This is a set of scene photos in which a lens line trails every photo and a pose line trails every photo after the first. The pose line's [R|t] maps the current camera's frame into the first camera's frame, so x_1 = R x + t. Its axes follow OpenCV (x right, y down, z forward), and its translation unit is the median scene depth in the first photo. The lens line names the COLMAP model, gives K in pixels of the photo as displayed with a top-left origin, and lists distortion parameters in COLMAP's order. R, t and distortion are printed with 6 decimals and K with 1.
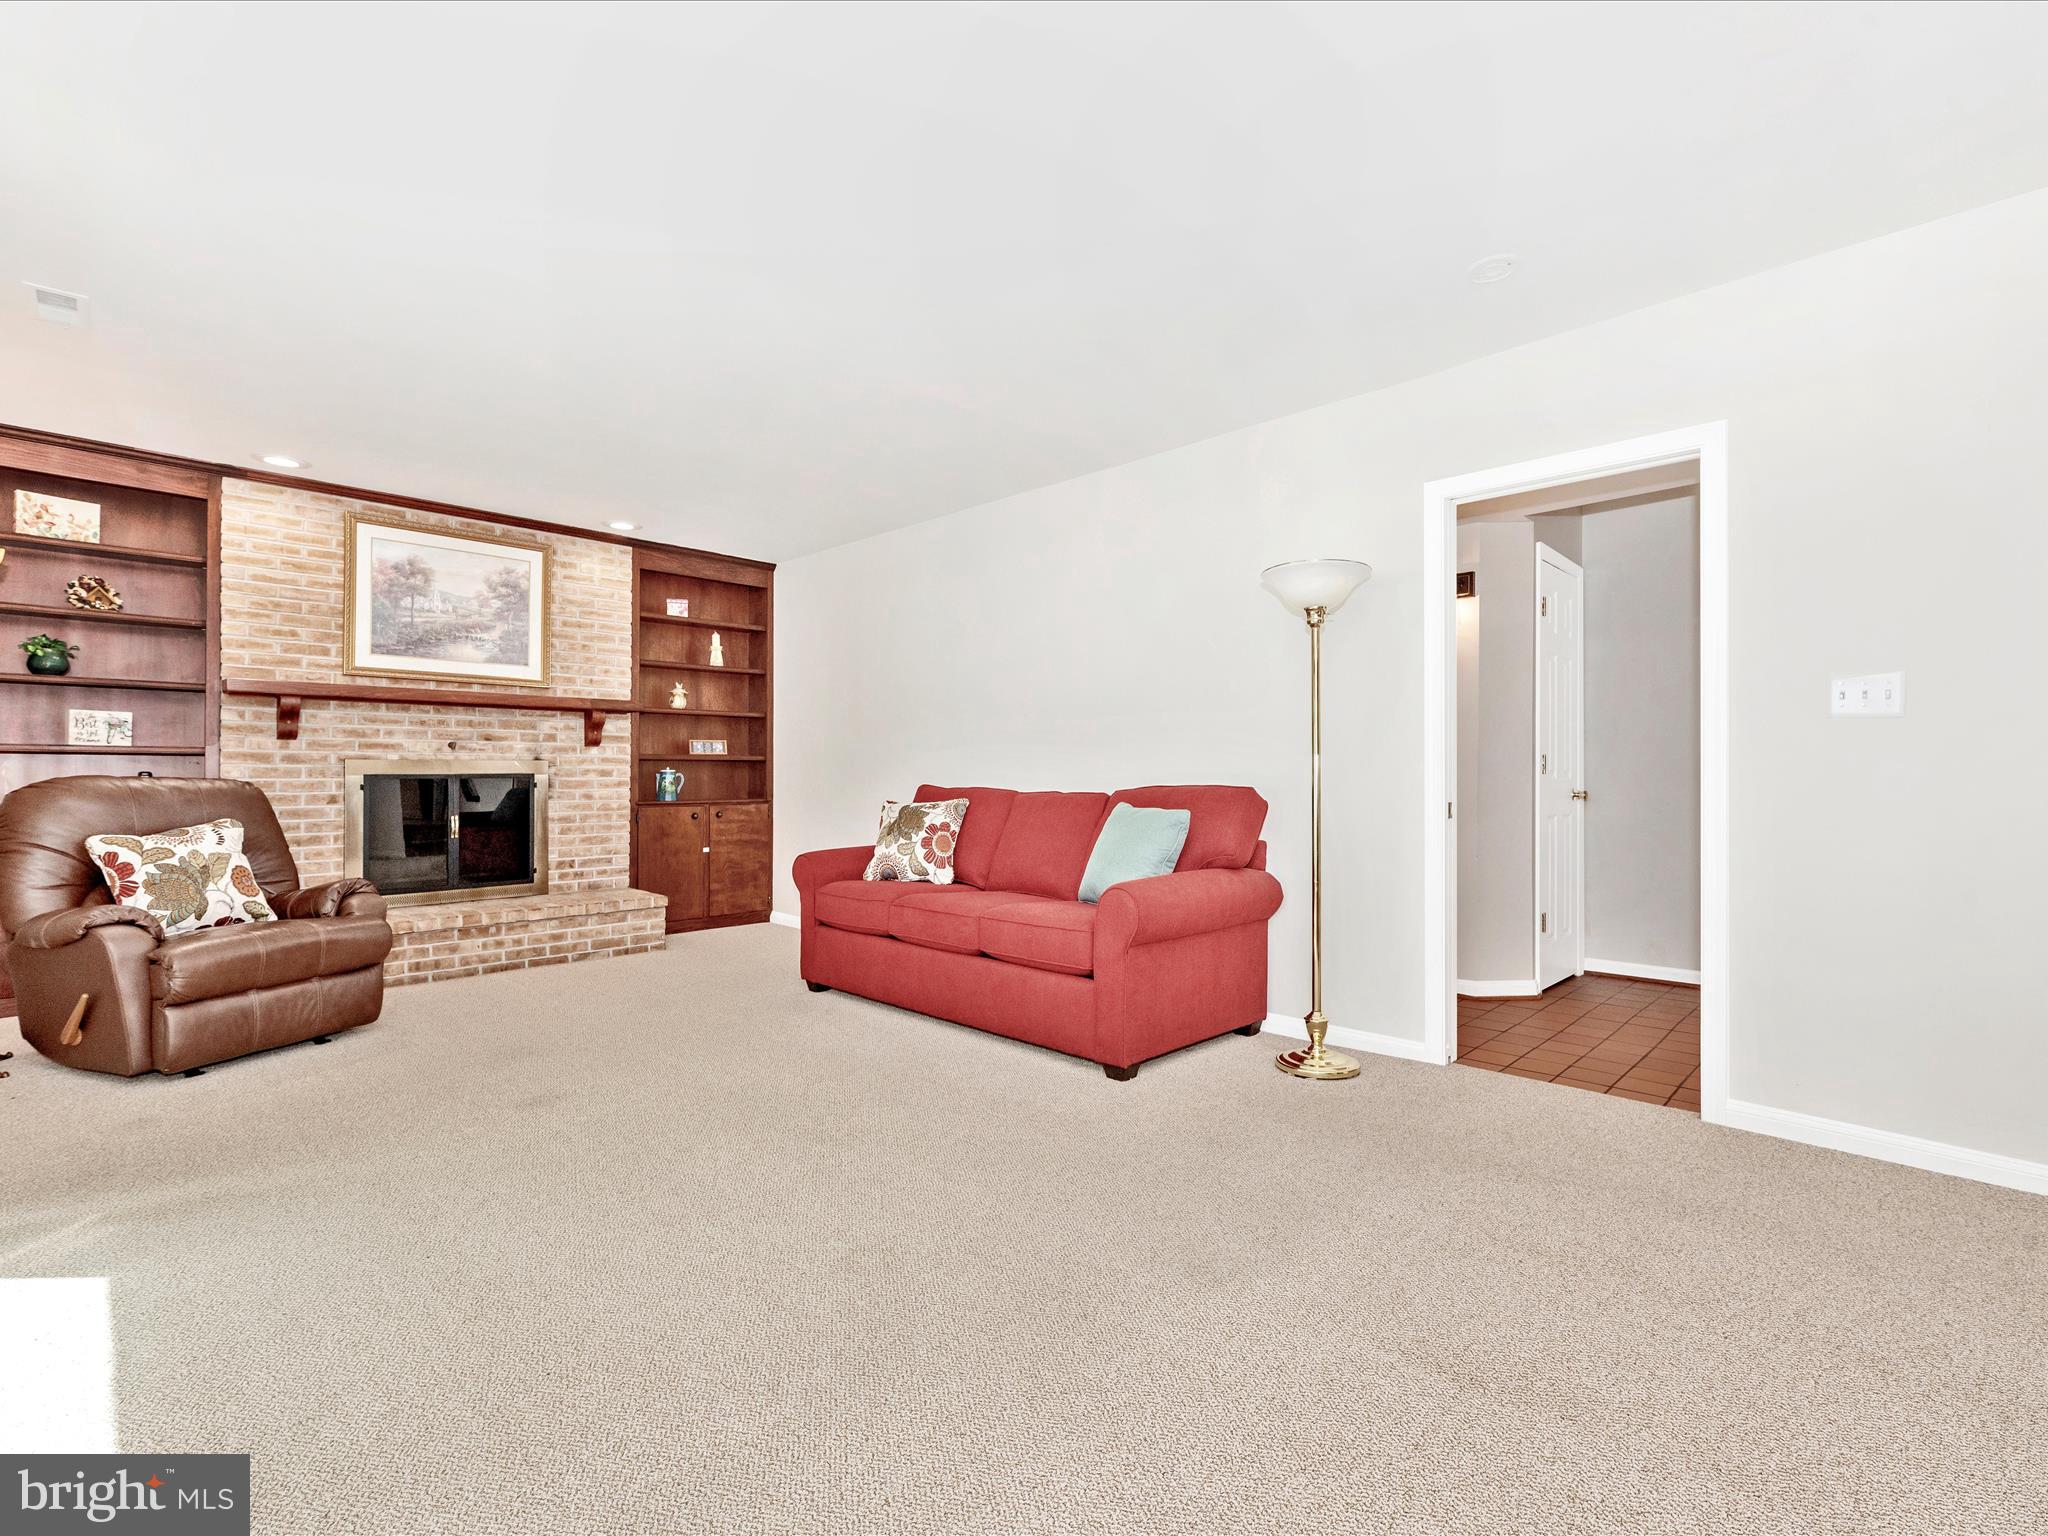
lens RADIAL K [[930.9, 0, 1027.9], [0, 930.9, 771.9], [0, 0, 1]] dist [0.002322, 0.000476]
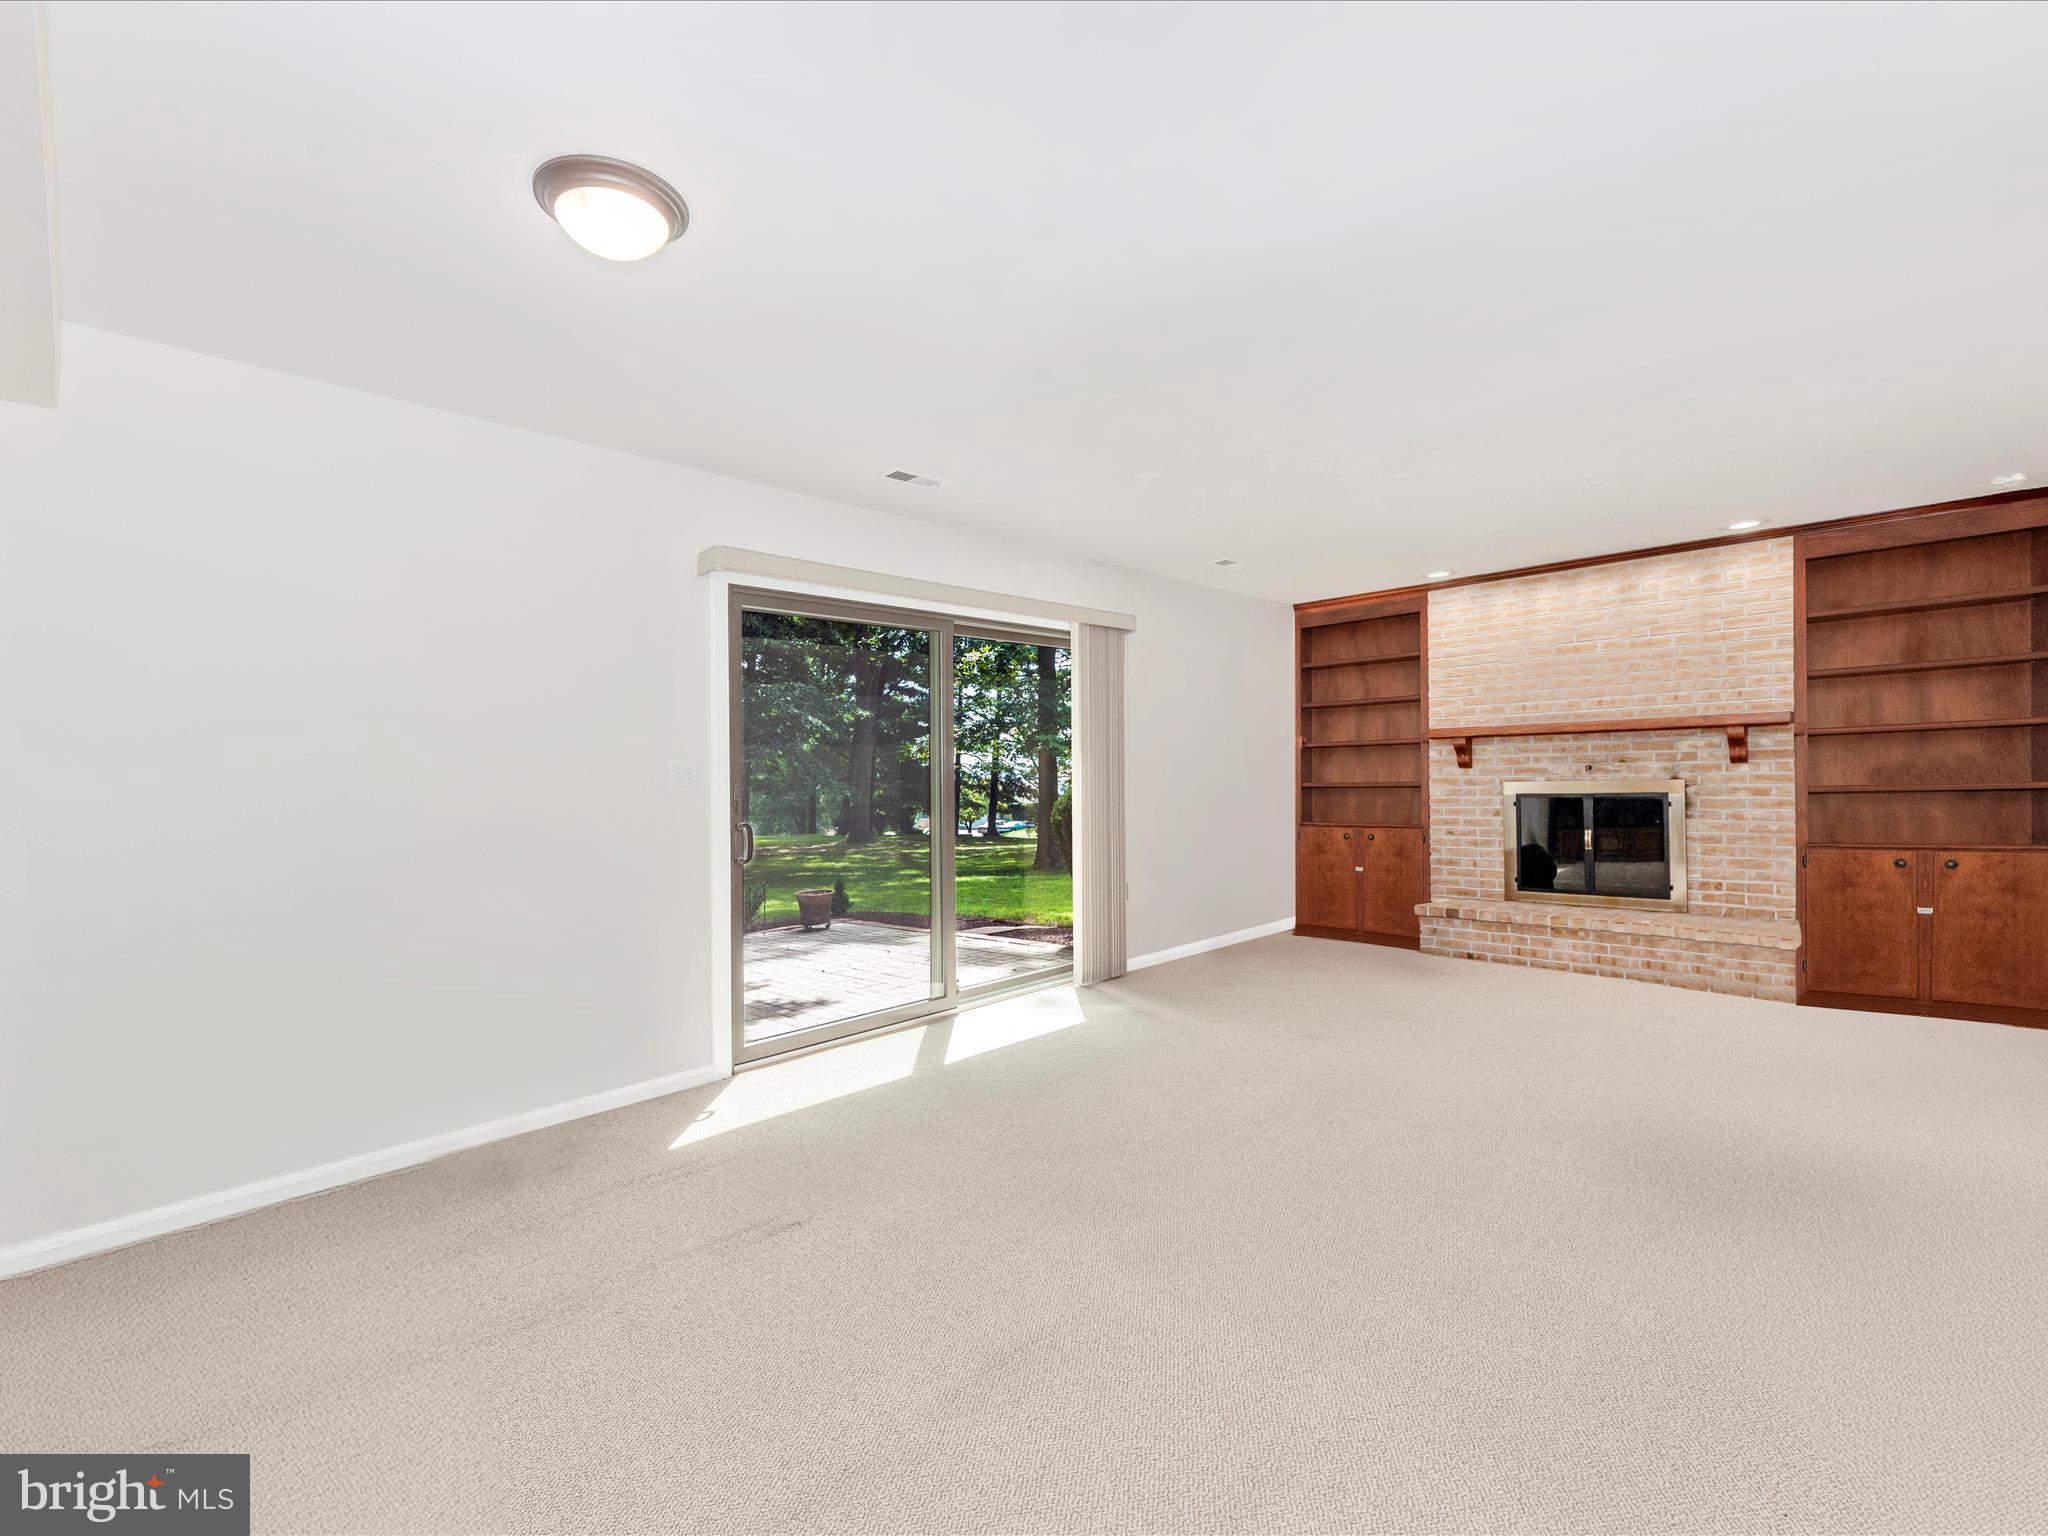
lens RADIAL K [[917.3, 0, 1024.0], [0, 917.3, 768.0], [0, 0, 1]] dist [0.011836, 0.000156]
pose [[0.015128, -0.012889, -0.999802, 0.527295], [0.020809, 0.999704, -0.012573, -0.030609], [0.999669, -0.020615, 0.015392, 0.313357]]
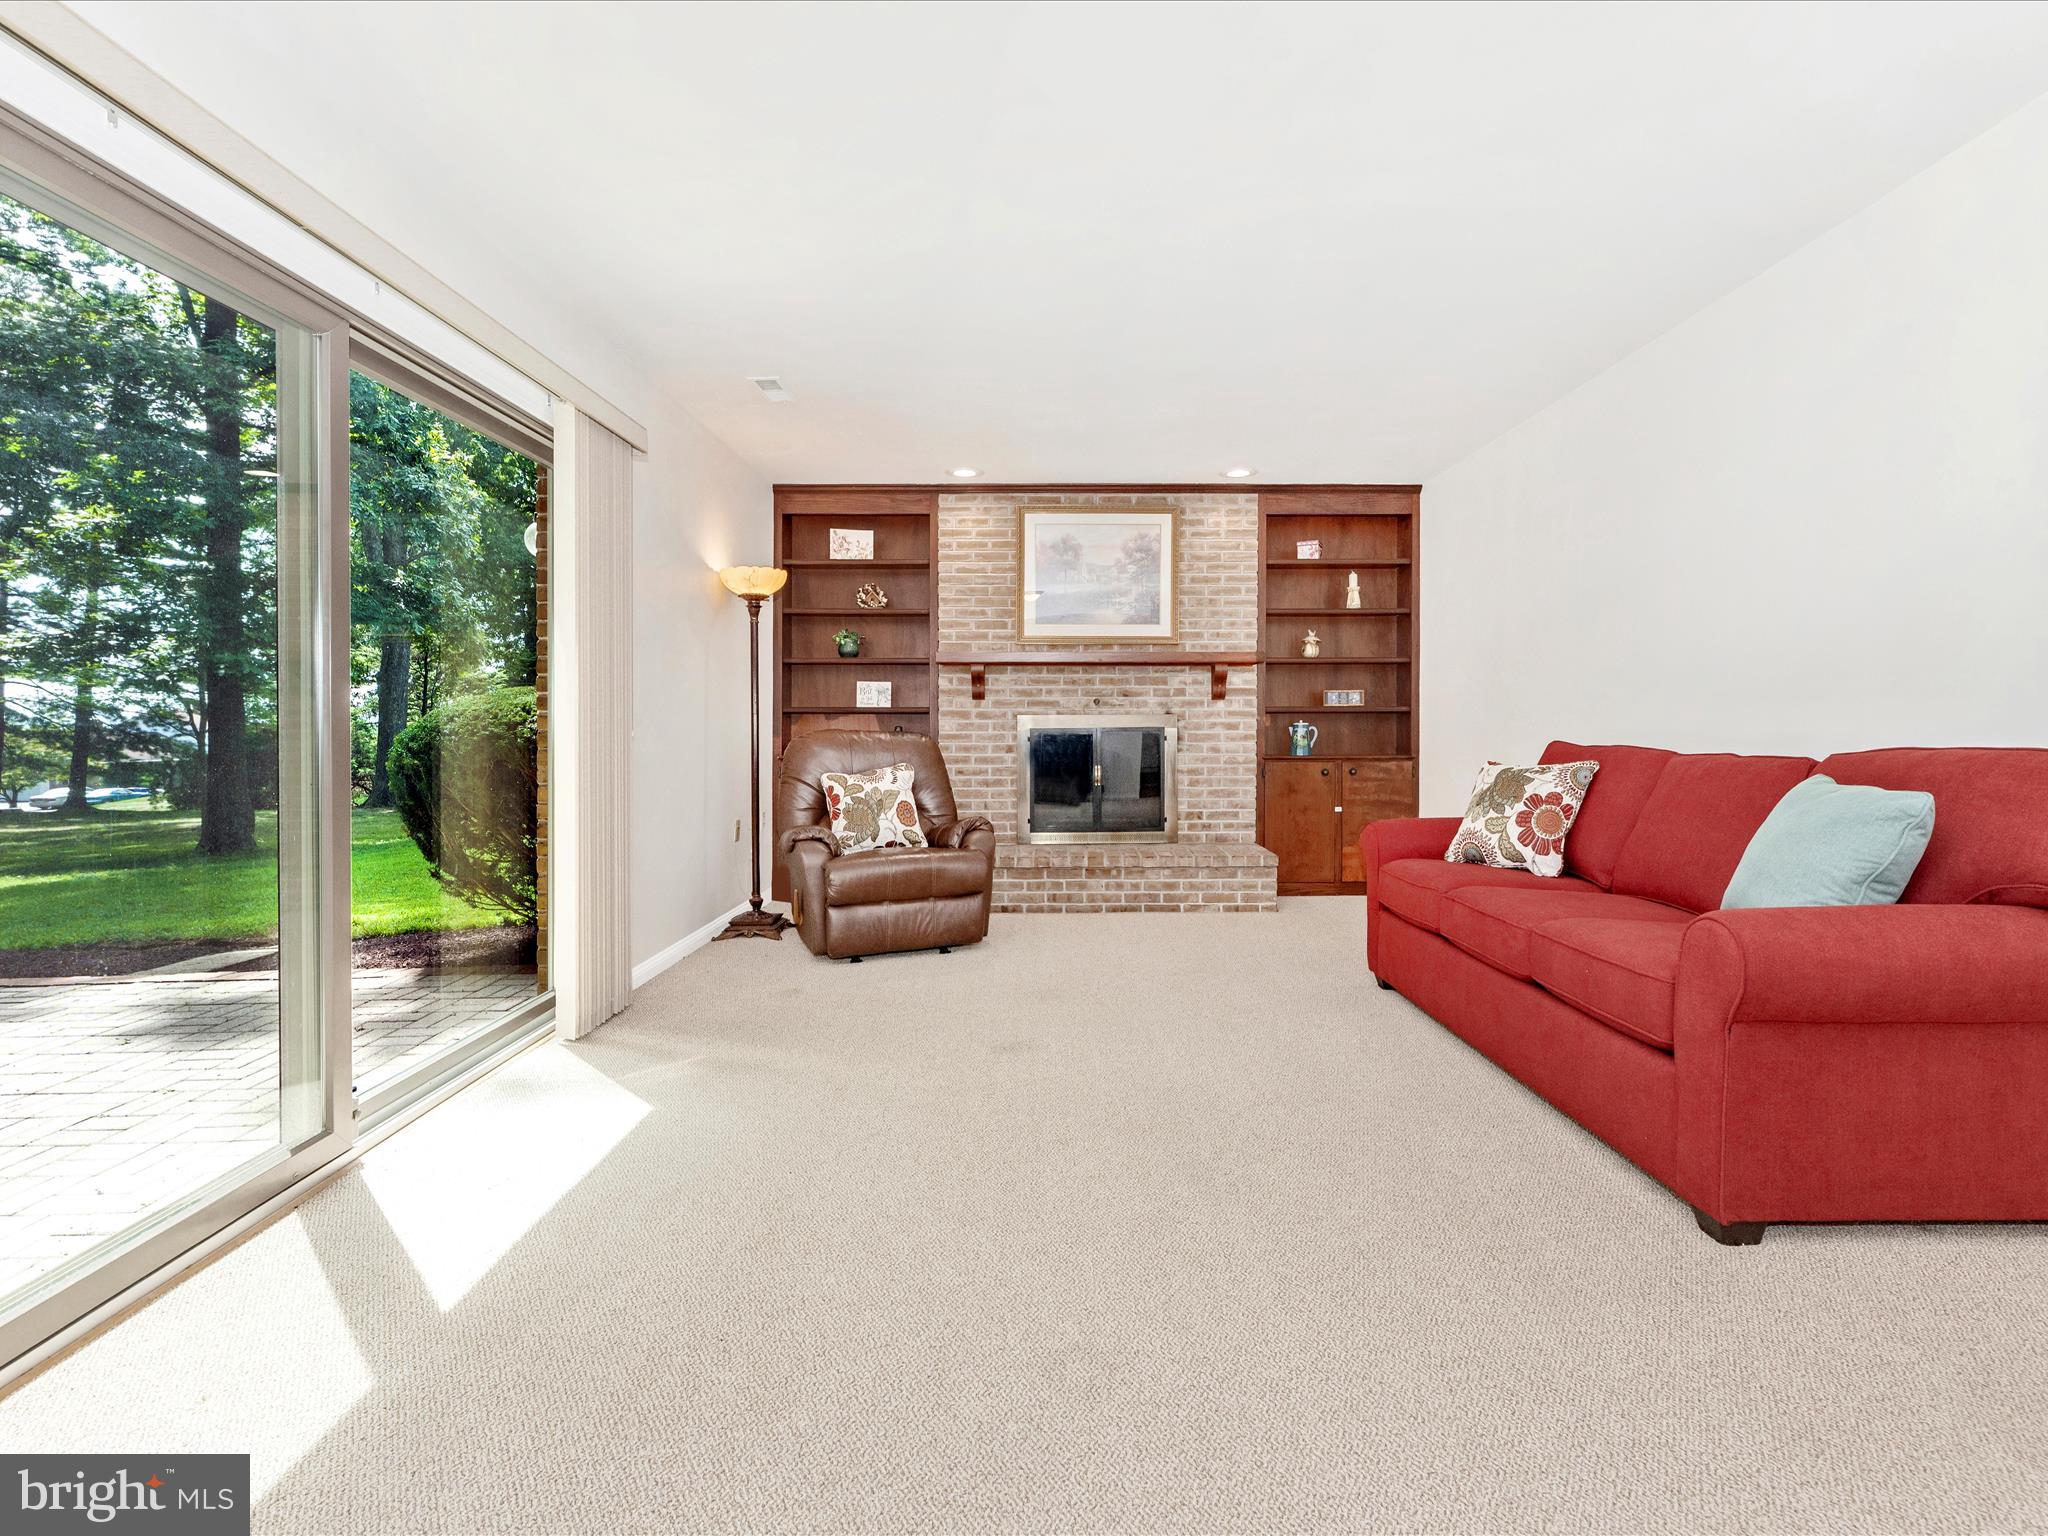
lens RADIAL K [[946.0, 0, 1037.2], [0, 946.0, 737.1], [0, 0, 1]] dist [-0.000306, 0.000135]
pose [[0.709644, 0.005733, -0.704537, 0.130916], [0.003760, 0.999922, 0.011924, -0.000054], [0.704550, -0.011111, 0.709567, 0.163180]]
